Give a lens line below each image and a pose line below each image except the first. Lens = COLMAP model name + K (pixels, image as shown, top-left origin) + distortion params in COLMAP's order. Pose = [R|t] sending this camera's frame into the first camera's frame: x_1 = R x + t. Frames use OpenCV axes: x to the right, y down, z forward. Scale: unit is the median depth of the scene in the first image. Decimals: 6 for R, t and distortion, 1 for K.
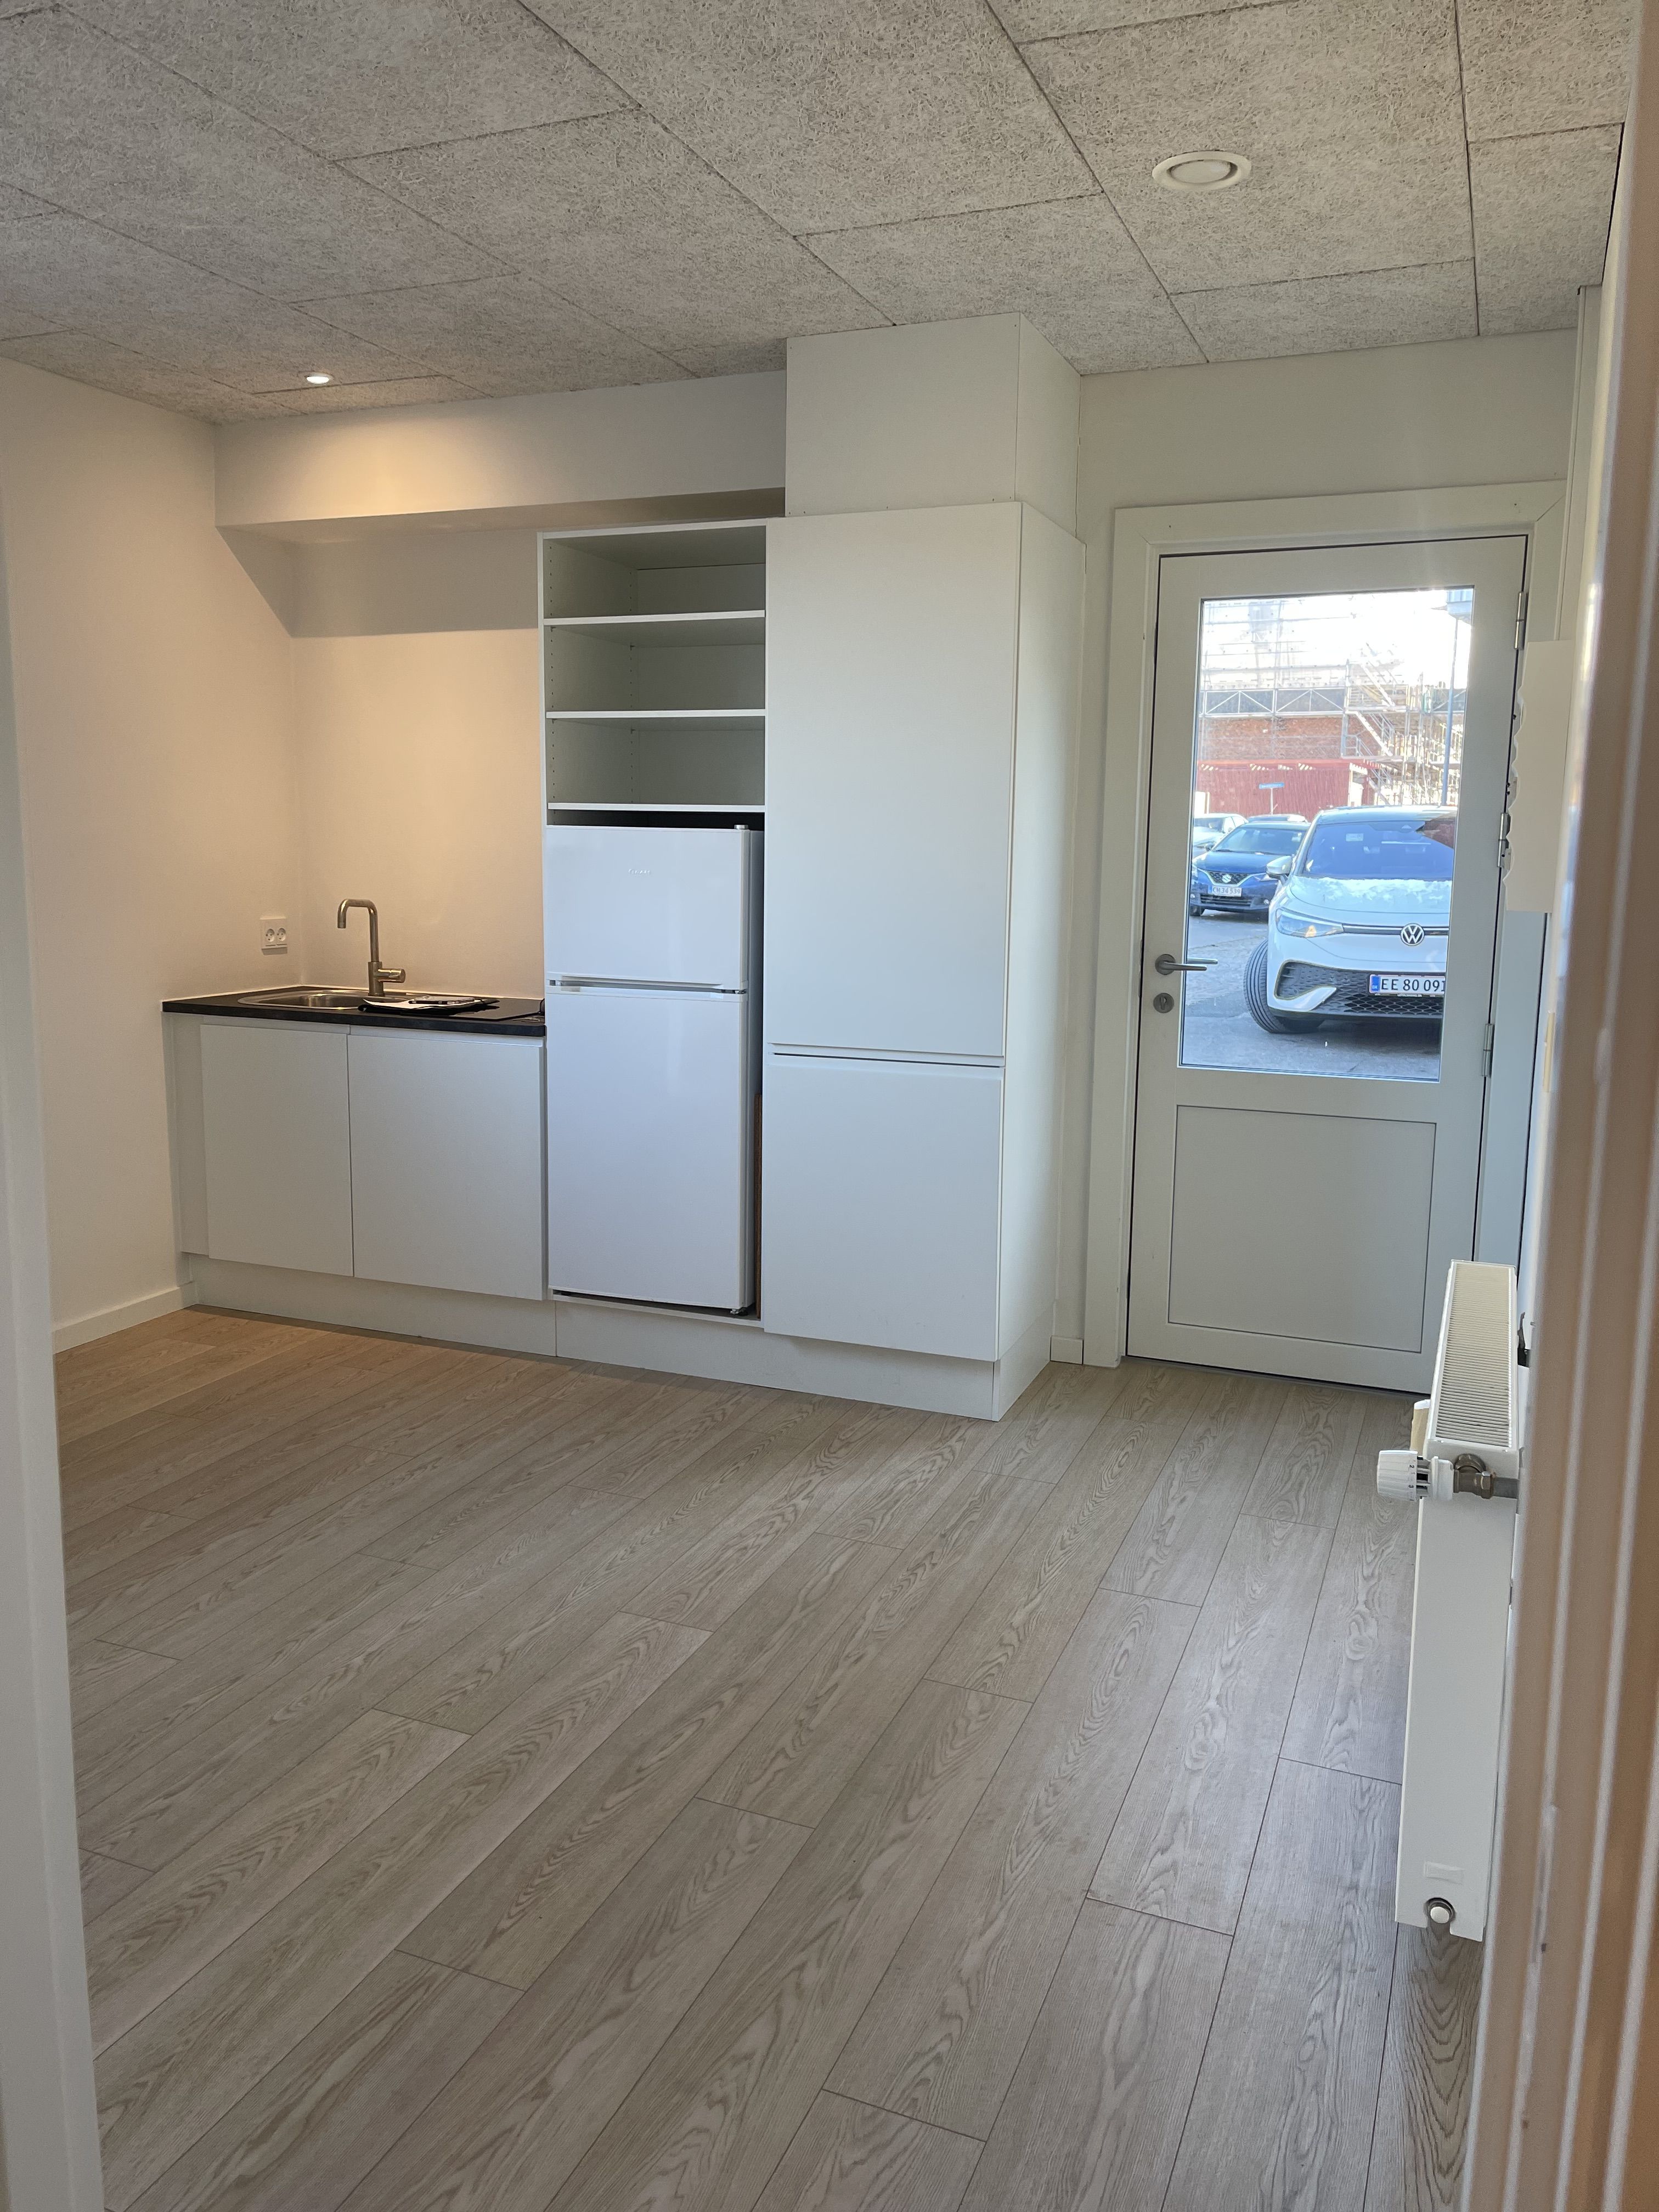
lens RADIAL K [[1645.7, 0, 816.6], [0, 1645.7, 1103.6], [0, 0, 1]] dist [0.073727, -0.120938]
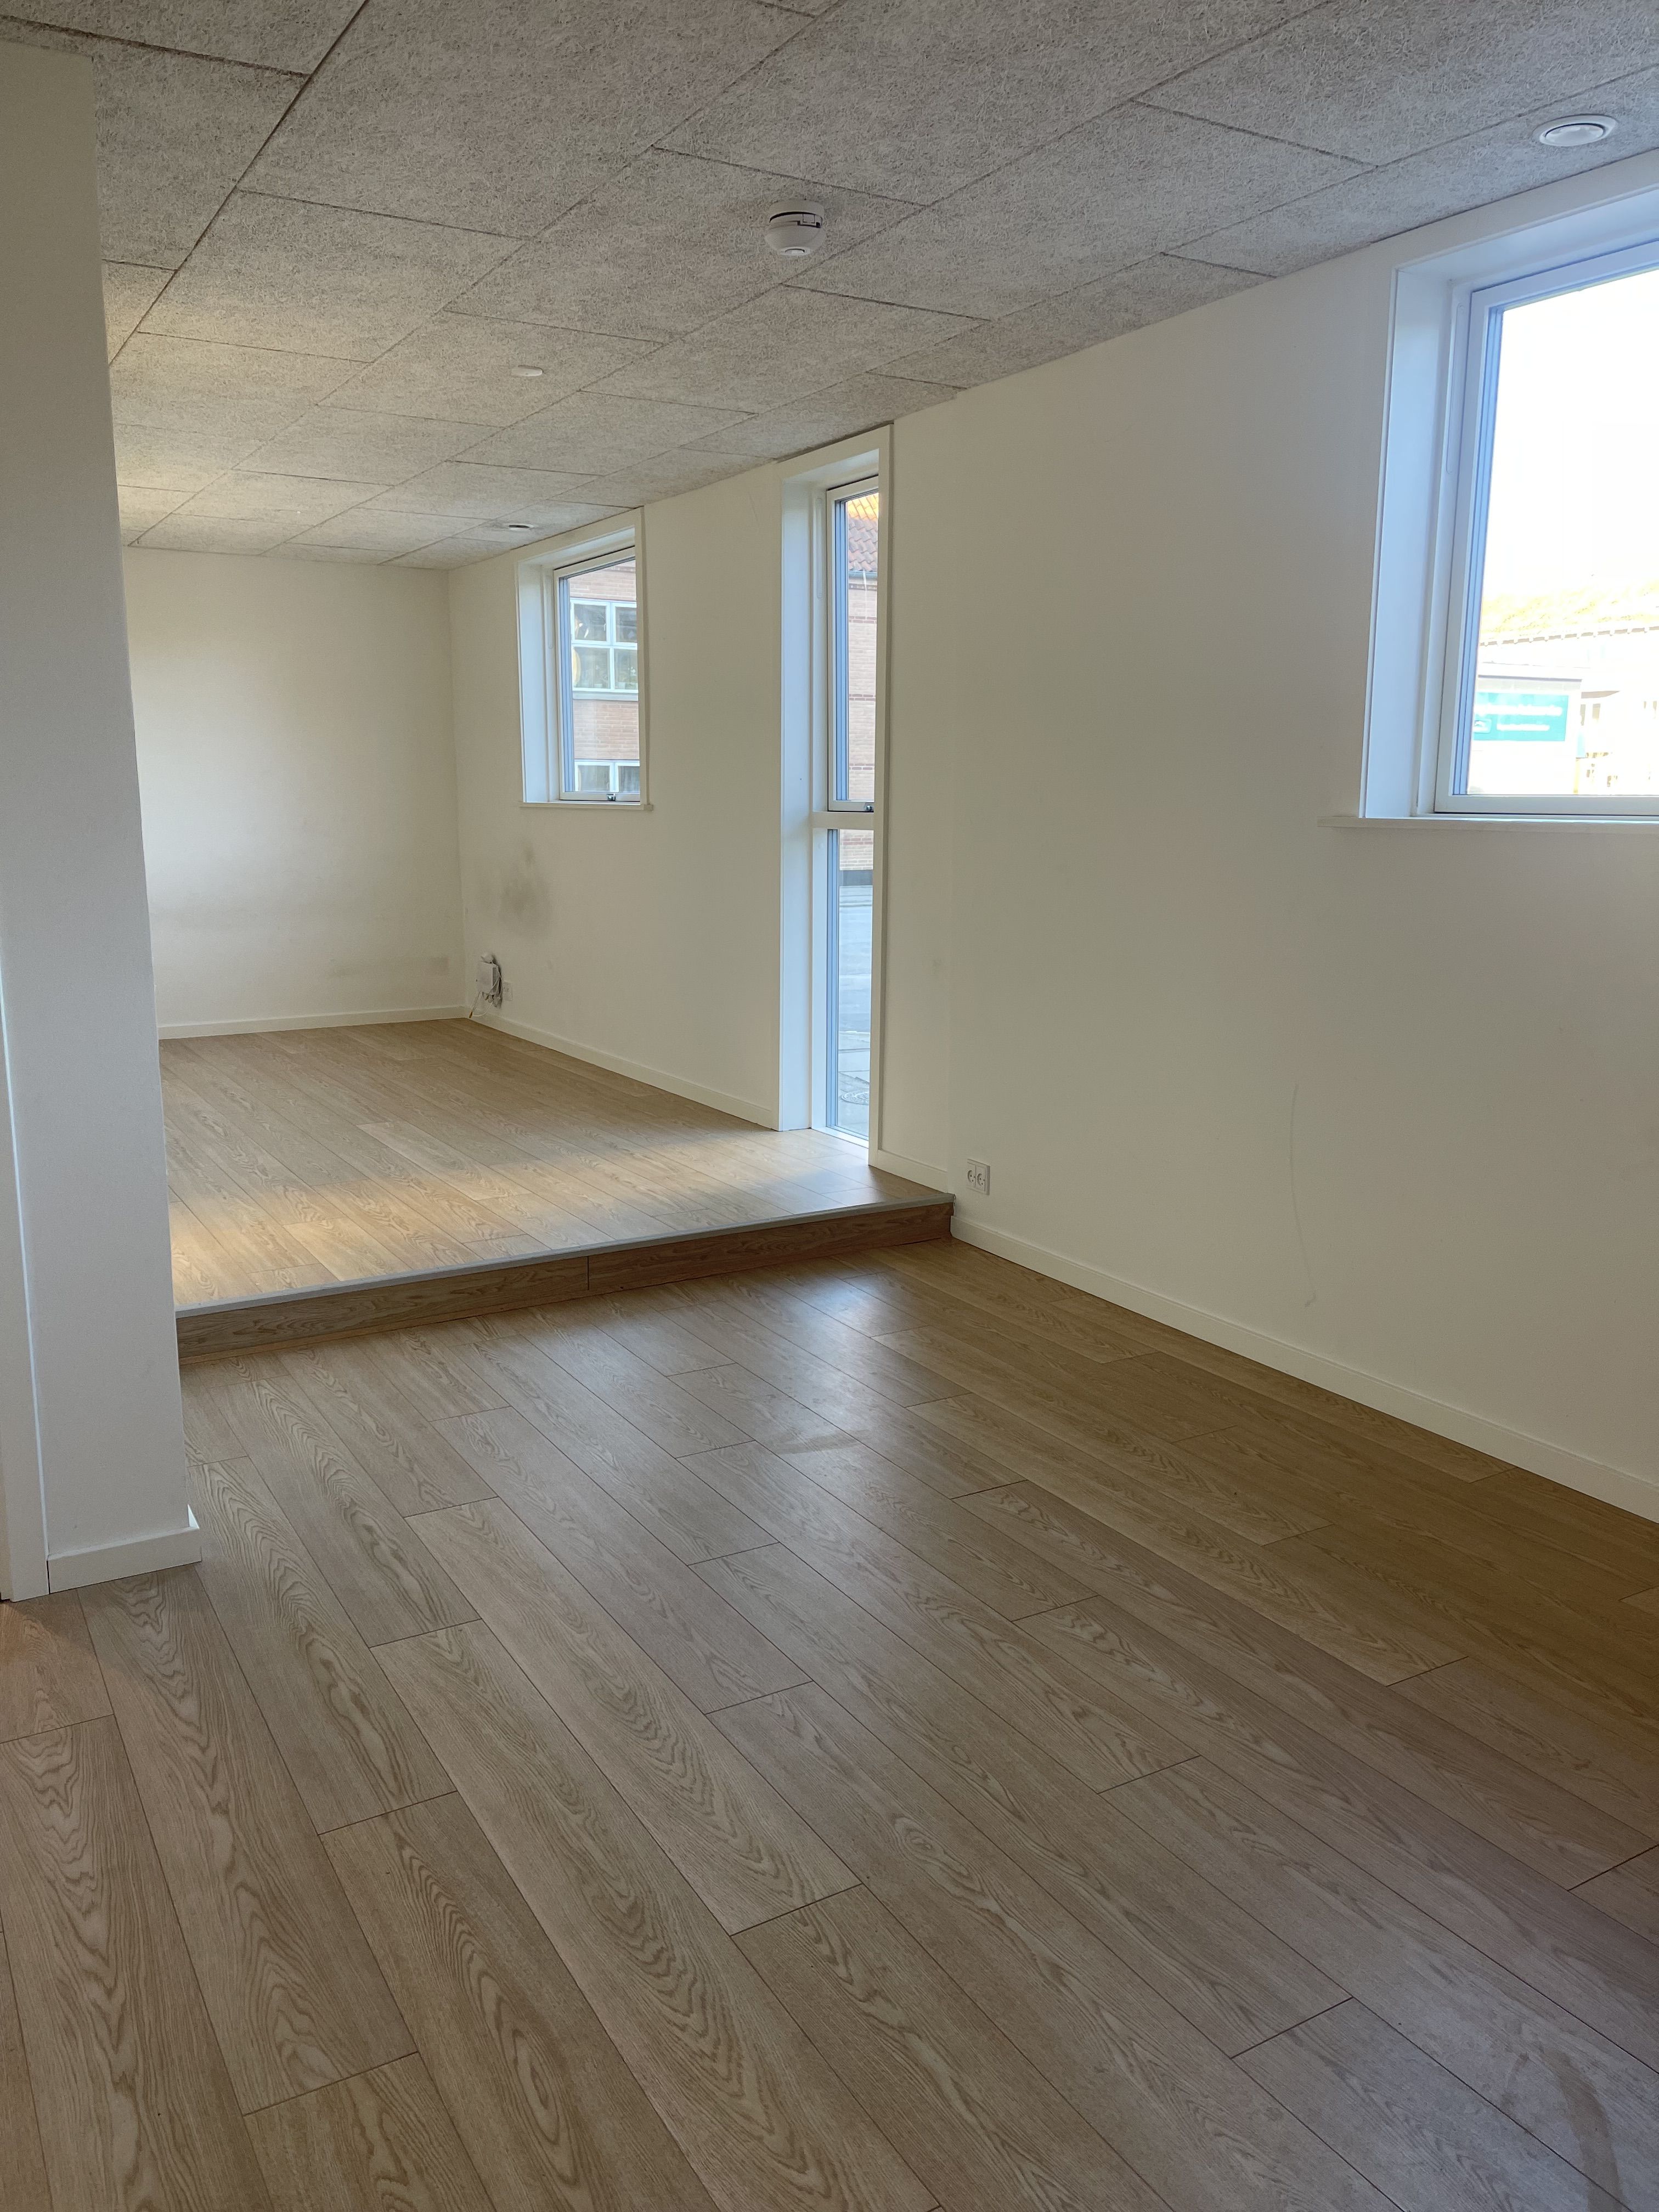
lens RADIAL K [[1645.7, 0, 816.6], [0, 1645.7, 1103.6], [0, 0, 1]] dist [0.073727, -0.120938]
pose [[-0.607443, 0.132405, -0.783250, 0.215295], [-0.135602, 0.954254, 0.266478, -0.137137], [0.782703, 0.268081, -0.561701, 0.881540]]
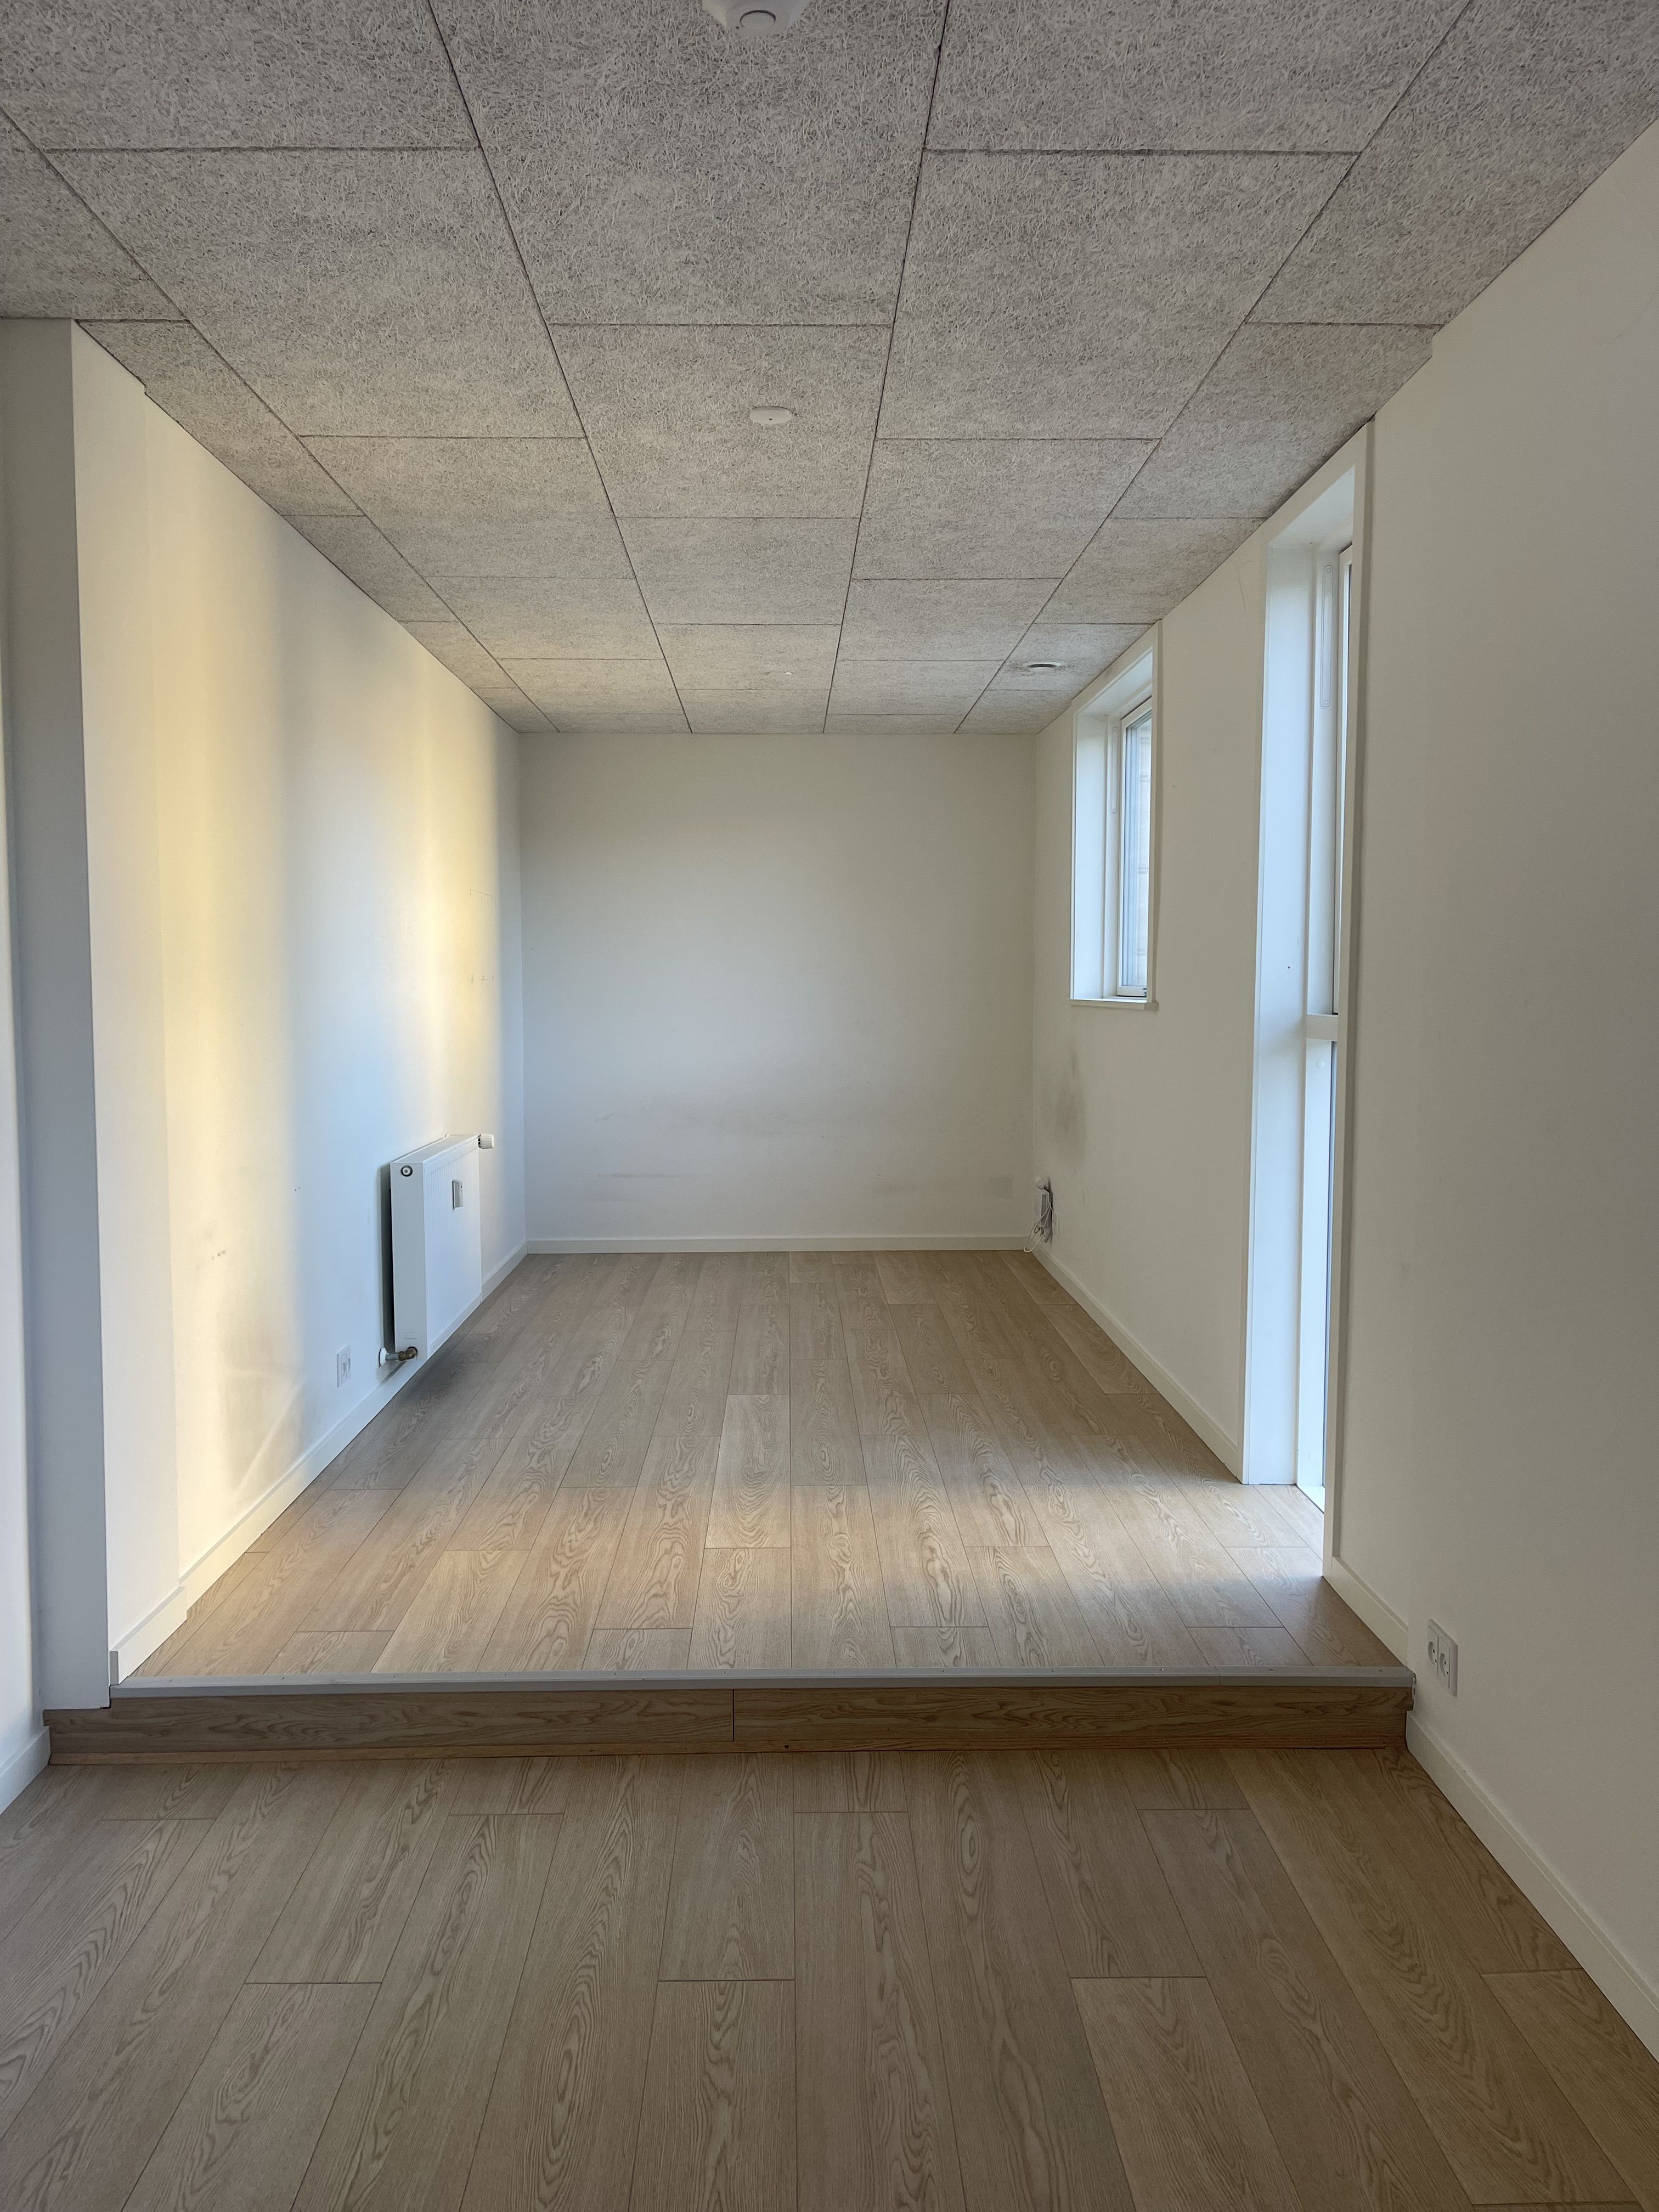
lens RADIAL K [[1645.7, 0, 816.6], [0, 1645.7, 1103.6], [0, 0, 1]] dist [0.073727, -0.120938]
pose [[-0.919189, 0.014808, -0.393539, -0.307373], [-0.075268, 0.974266, 0.212462, -0.130756], [0.386558, 0.224914, -0.894420, 0.771102]]
